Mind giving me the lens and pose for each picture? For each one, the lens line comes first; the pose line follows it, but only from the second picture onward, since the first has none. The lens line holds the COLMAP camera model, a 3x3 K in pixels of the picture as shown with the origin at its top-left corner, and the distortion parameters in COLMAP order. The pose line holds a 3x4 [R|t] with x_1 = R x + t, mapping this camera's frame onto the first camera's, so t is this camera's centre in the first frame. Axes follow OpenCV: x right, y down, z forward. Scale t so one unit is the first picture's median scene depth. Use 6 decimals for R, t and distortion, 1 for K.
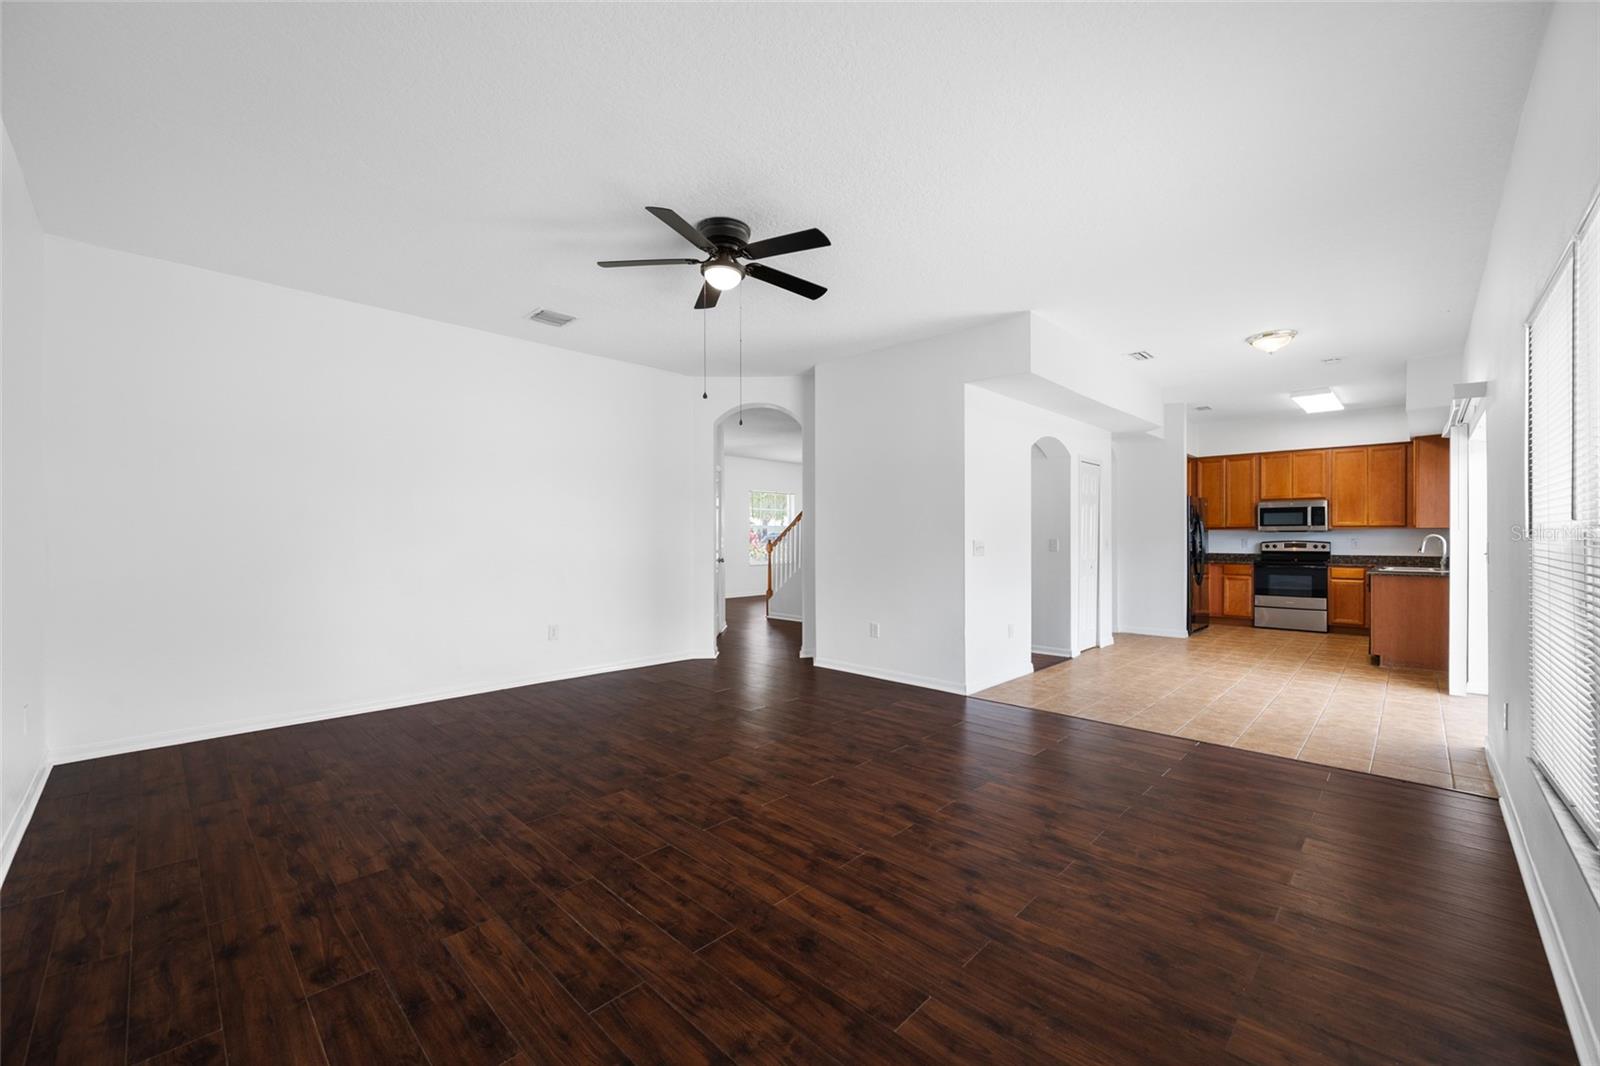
lens RADIAL K [[631.1, 0, 793.3], [0, 631.1, 534.6], [0, 0, 1]] dist [-0.000337, -0.000187]
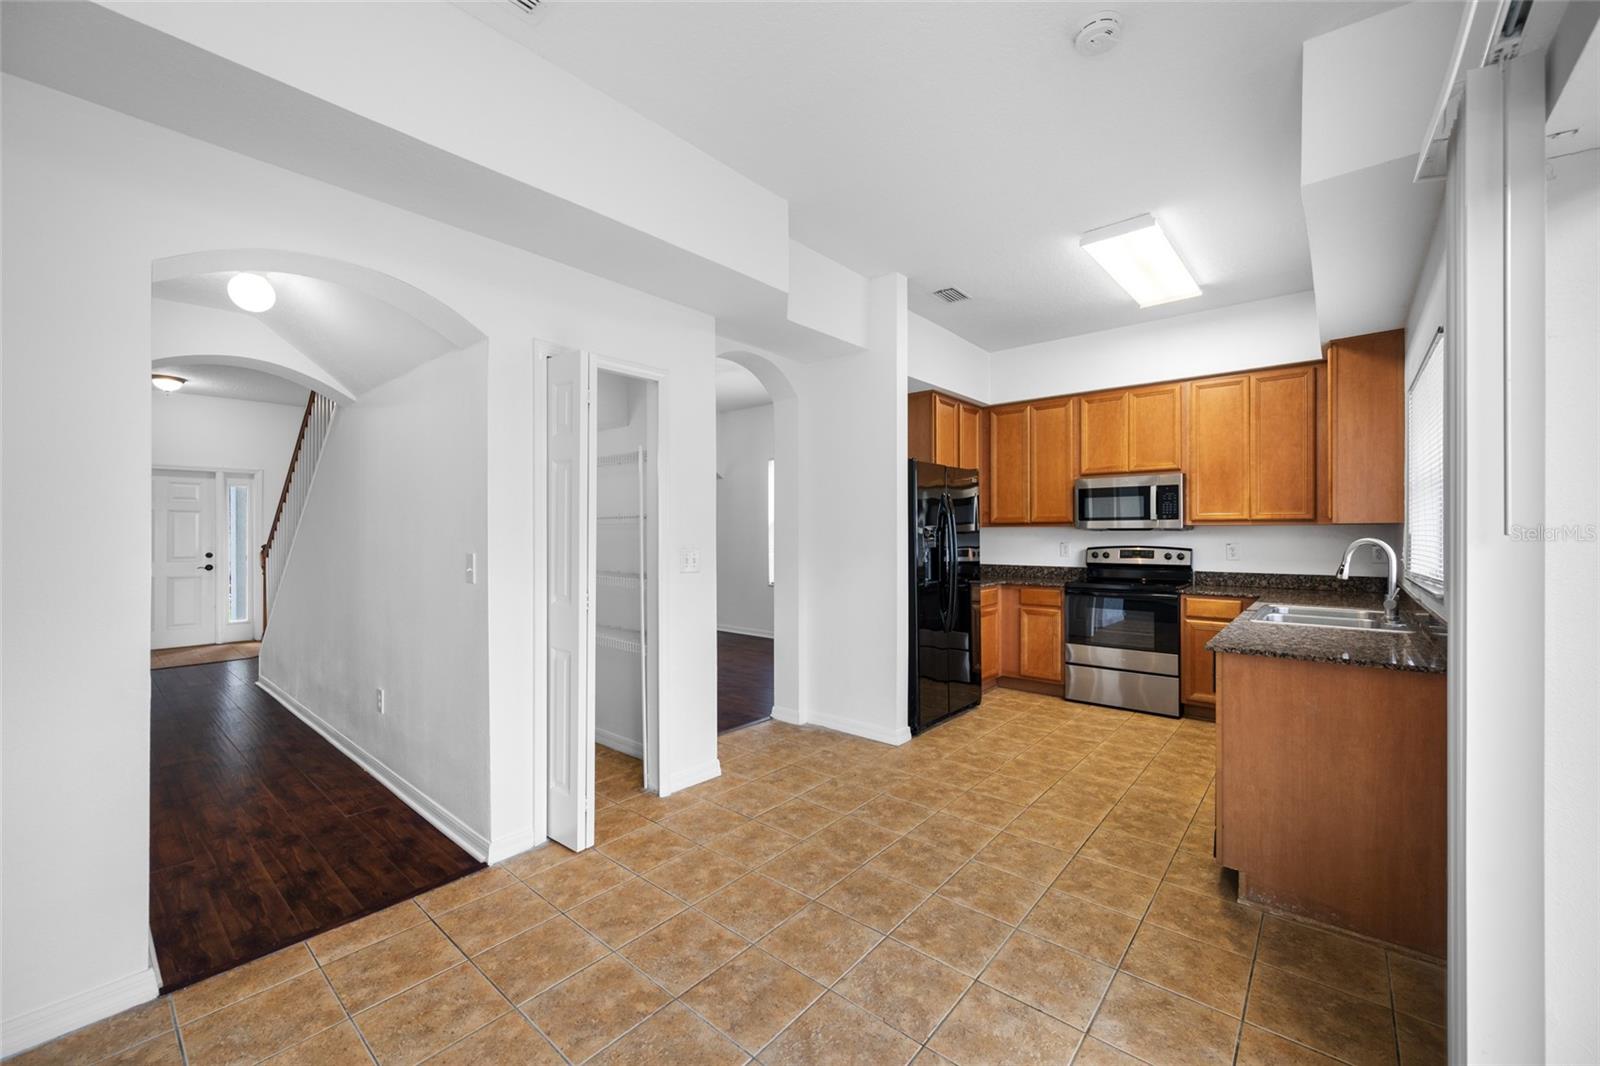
lens RADIAL K [[629.3, 0, 803.5], [0, 629.3, 530.7], [0, 0, 1]] dist [0.000757, 0.000087]
pose [[0.997129, -0.001511, 0.075708, 0.462309], [0.001667, 0.999997, -0.001990, -0.003539], [-0.075705, 0.002111, 0.997128, 0.464503]]
